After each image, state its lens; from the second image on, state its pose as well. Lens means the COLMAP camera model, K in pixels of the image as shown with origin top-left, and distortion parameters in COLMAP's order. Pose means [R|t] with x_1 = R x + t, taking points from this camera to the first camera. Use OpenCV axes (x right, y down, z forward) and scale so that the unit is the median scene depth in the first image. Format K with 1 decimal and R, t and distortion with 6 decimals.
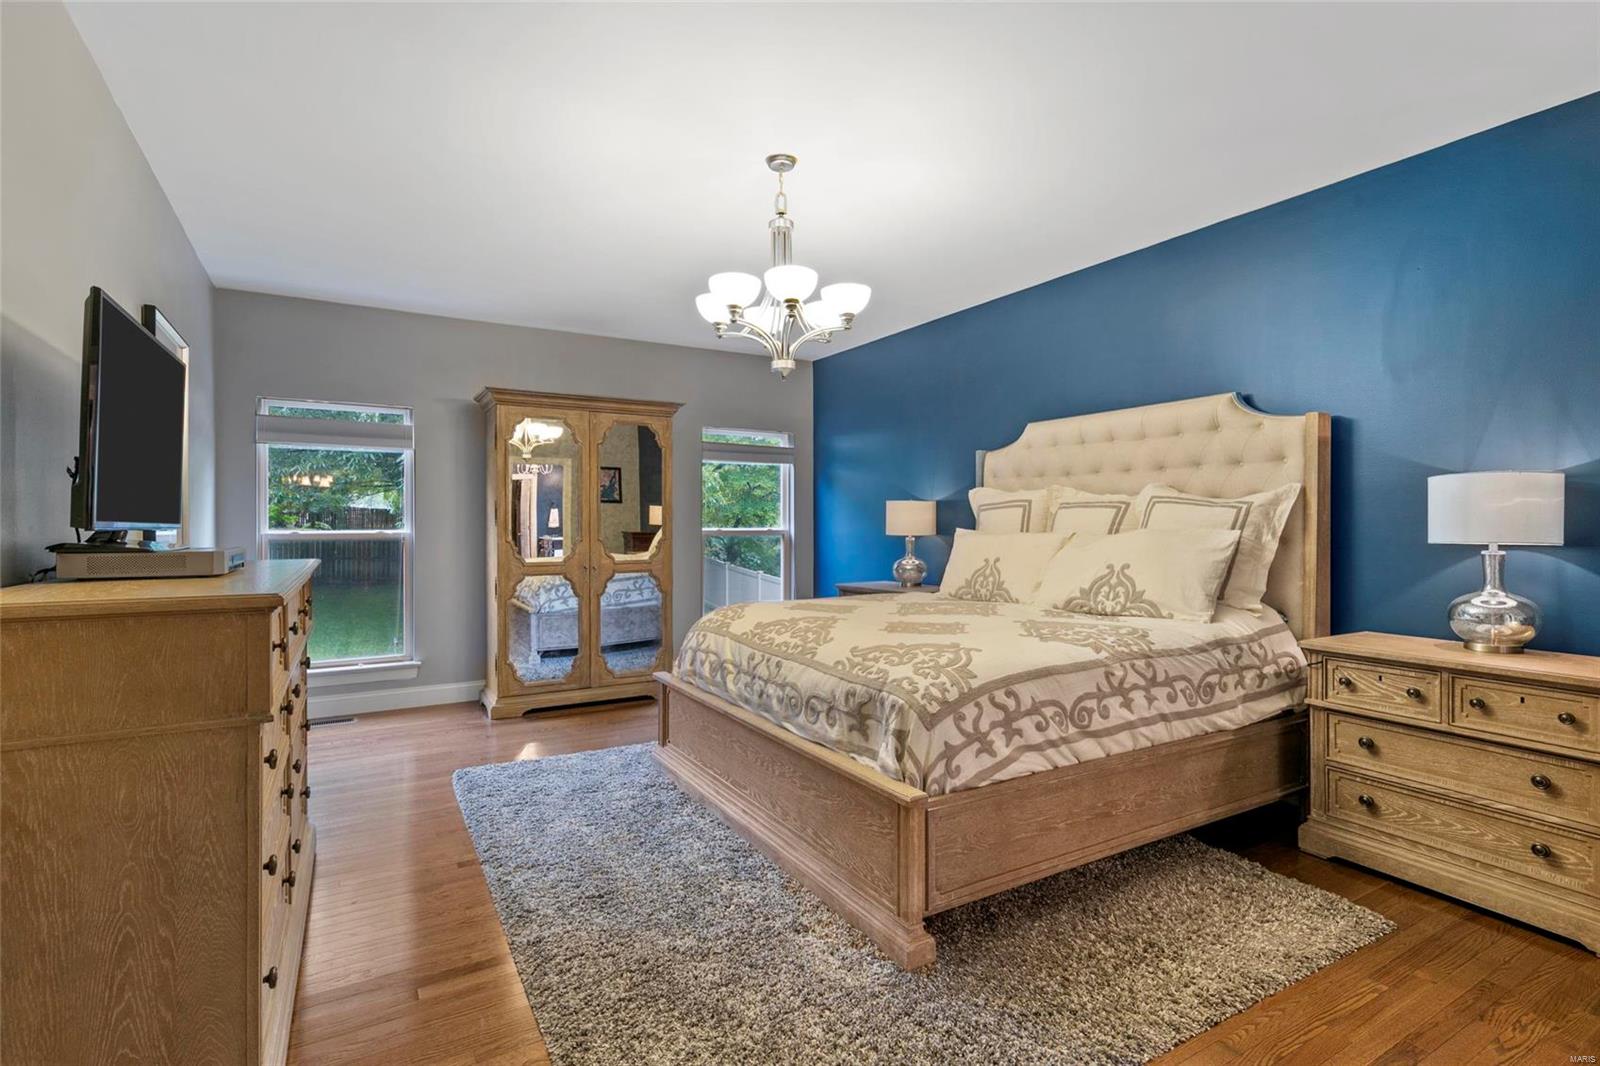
lens RADIAL K [[748.8, 0, 805.1], [0, 748.8, 527.5], [0, 0, 1]] dist [0.011757, 0.000147]
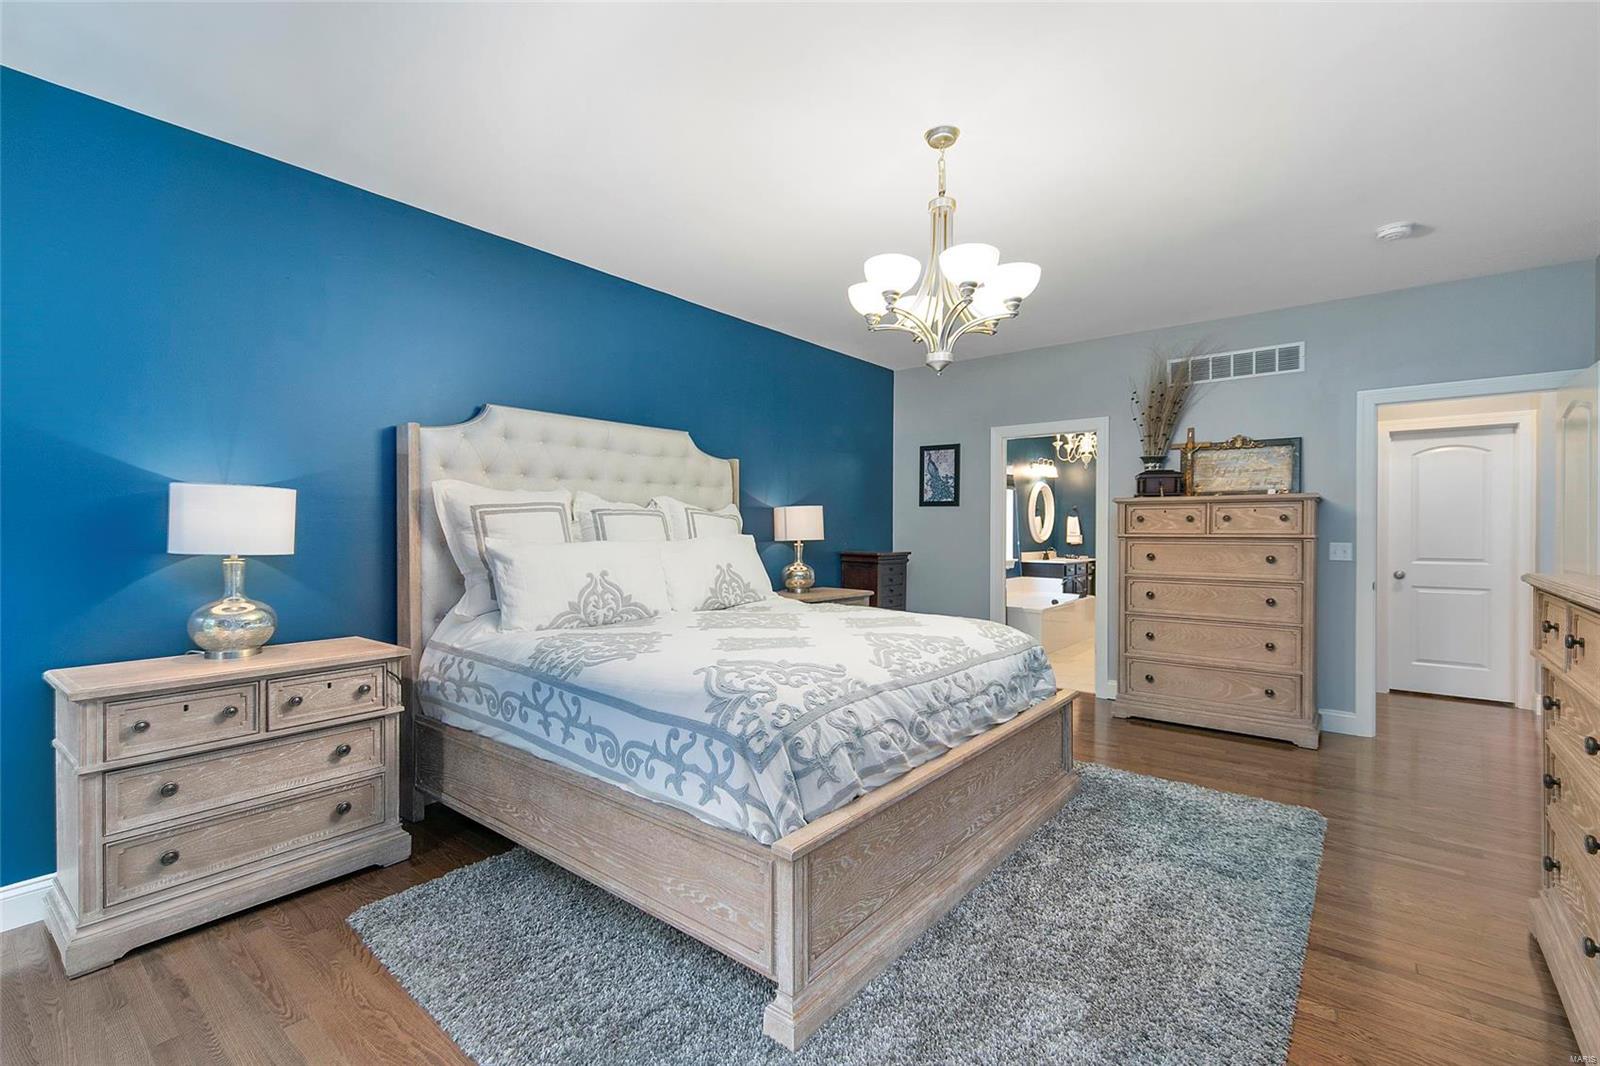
lens RADIAL K [[687.3, 0, 816.3], [0, 687.3, 530.0], [0, 0, 1]] dist [-0.007721, 0.000777]
pose [[-0.367051, 0.009633, 0.930151, -0.545816], [0.013207, 0.999900, -0.005144, 0.001674], [-0.930107, 0.010397, -0.367141, 1.061797]]
